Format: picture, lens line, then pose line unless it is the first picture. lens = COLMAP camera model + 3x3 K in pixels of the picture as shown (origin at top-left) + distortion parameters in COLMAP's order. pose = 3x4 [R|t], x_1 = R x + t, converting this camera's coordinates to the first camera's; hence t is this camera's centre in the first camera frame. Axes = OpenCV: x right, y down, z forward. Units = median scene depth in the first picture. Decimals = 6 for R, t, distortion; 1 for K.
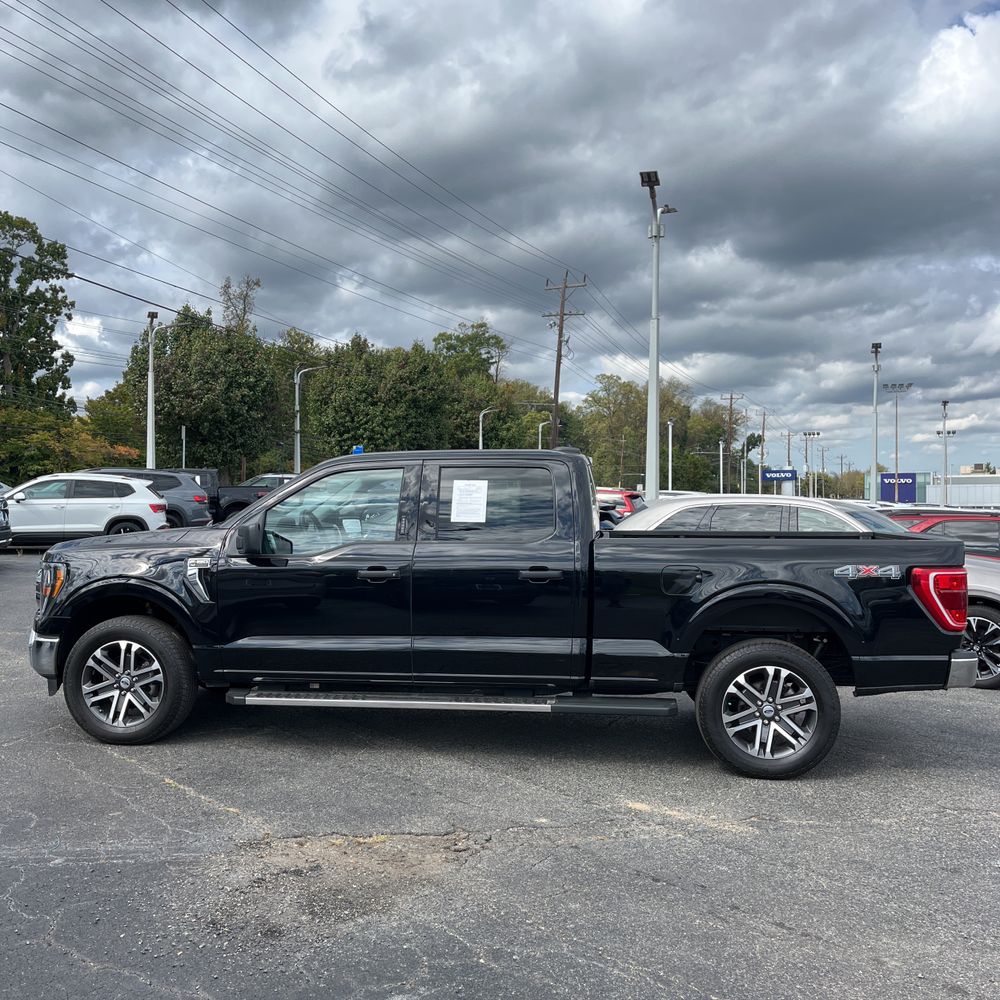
lens RADIAL K [[999.0, 0, 494.8], [0, 999.0, 500.5], [0, 0, 1]] dist [0.059469, -0.076684]
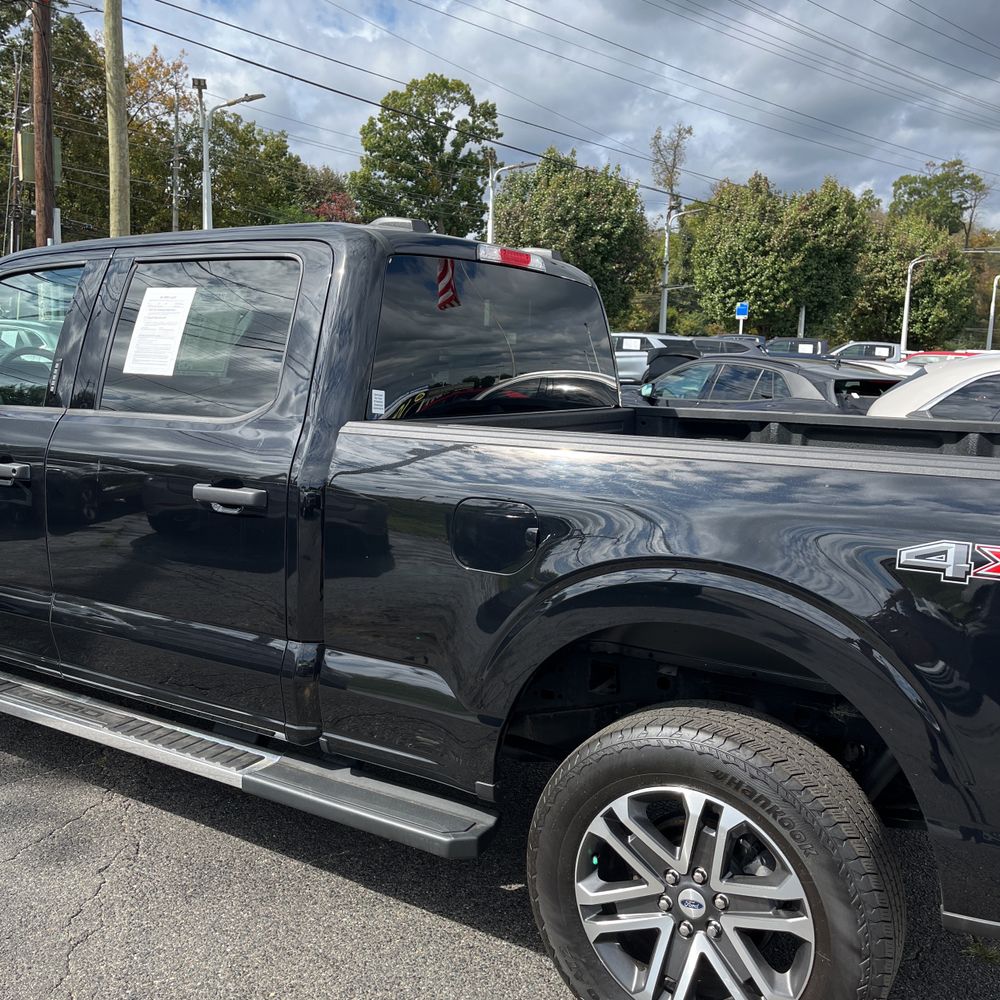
lens RADIAL K [[1012.1, 0, 500.0], [0, 1012.1, 500.0], [0, 0, 1]] dist [0.044468, -0.017081]
pose [[0.910505, 0.076696, -0.406323, 0.034961], [-0.023215, 0.990579, 0.134957, 0.001177], [0.412846, -0.113446, 0.903708, 0.064467]]
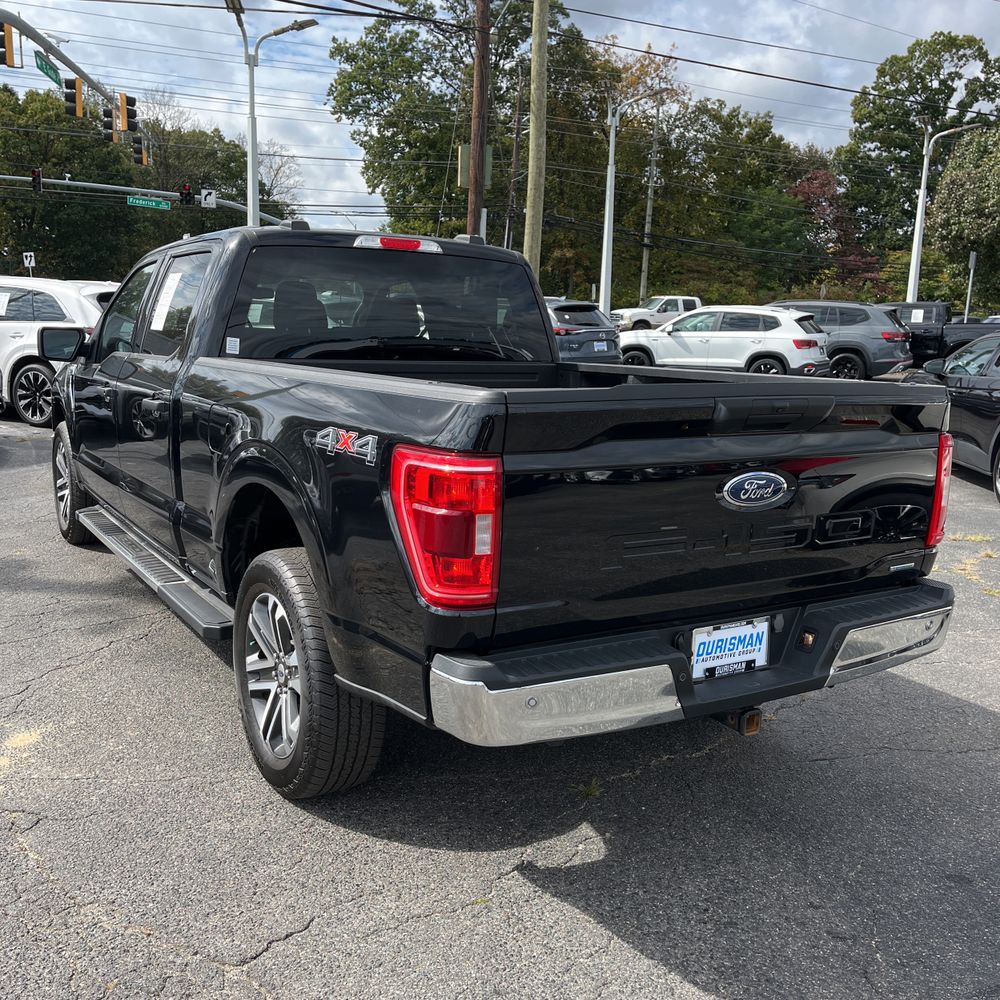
lens RADIAL K [[1015.4, 0, 488.0], [0, 1015.4, 504.5], [0, 0, 1]] dist [0.034017, -0.047617]
pose [[0.615337, 0.146258, -0.774576, 0.077421], [-0.025887, 0.985855, 0.165588, 0.001899], [0.787839, -0.081841, 0.610420, 0.074908]]
